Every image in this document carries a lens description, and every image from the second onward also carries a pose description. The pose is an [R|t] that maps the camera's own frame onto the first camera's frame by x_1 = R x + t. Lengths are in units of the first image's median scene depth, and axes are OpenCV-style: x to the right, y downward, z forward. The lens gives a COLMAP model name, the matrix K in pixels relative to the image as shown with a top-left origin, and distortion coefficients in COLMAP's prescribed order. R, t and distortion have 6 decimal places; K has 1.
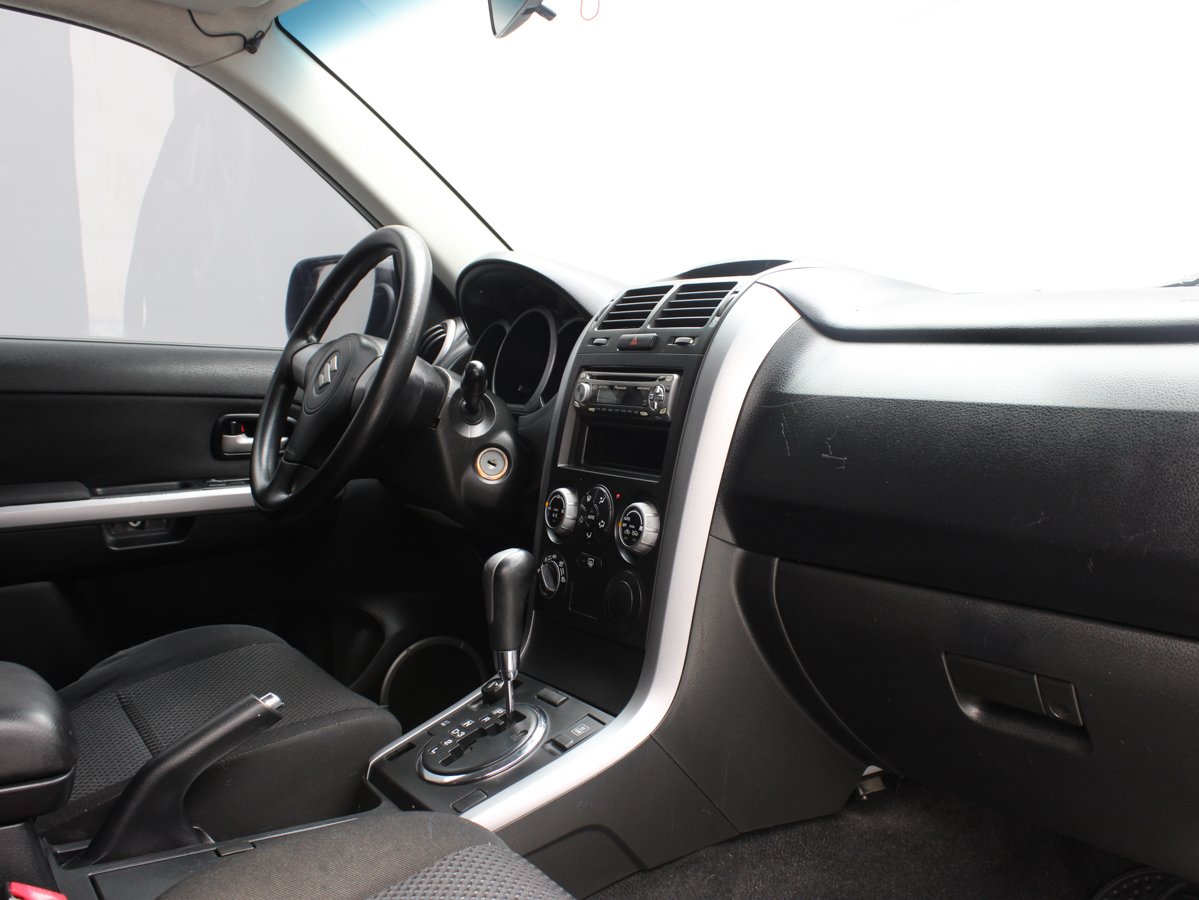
lens RADIAL K [[1205.4, 0, 606.8], [0, 1205.4, 451.3], [0, 0, 1]] dist [-0.160739, 0.172271]
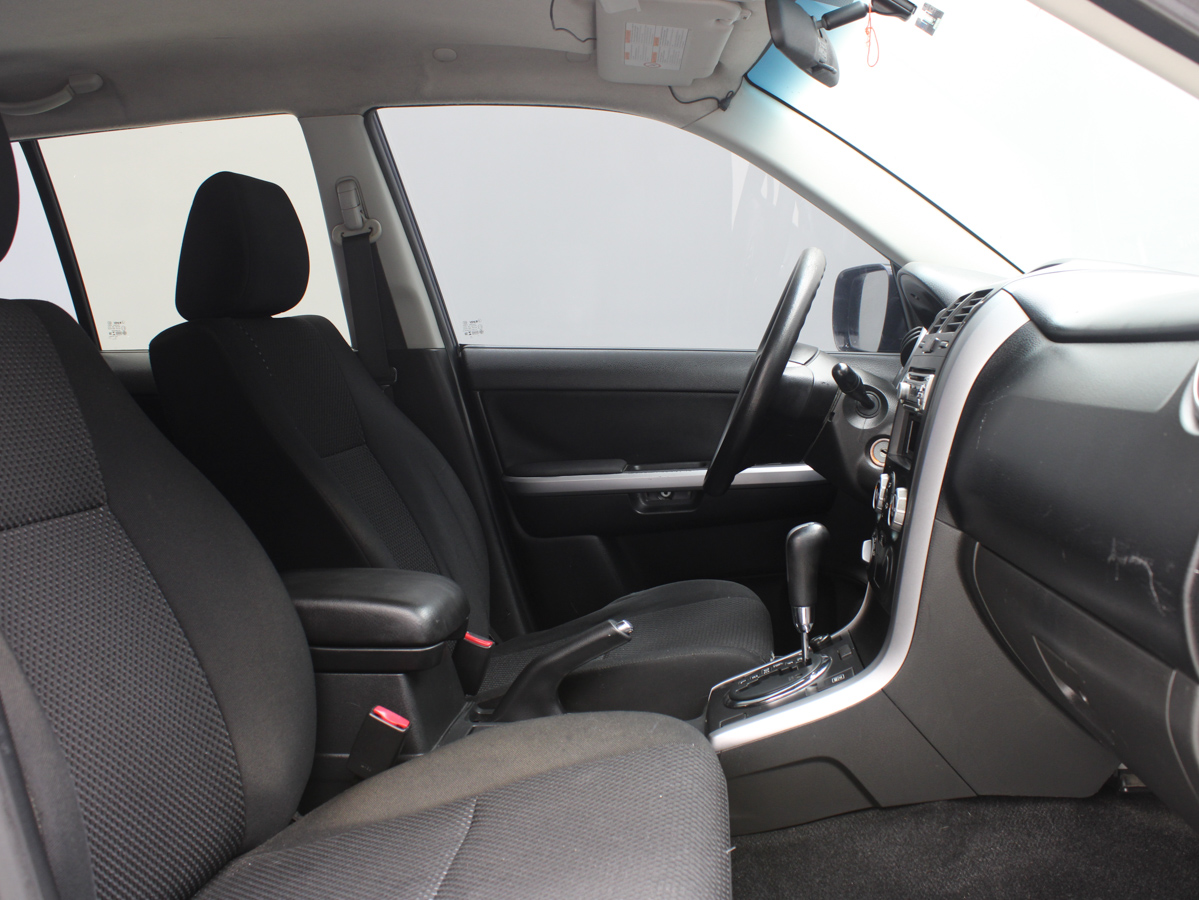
lens RADIAL K [[1205.4, 0, 606.8], [0, 1205.4, 451.3], [0, 0, 1]] dist [-0.160739, 0.172271]
pose [[0.786727, 0.023796, -0.616843, 0.490503], [-0.017458, 0.999715, 0.016299, -0.005426], [0.617055, -0.002054, 0.786918, -0.060206]]
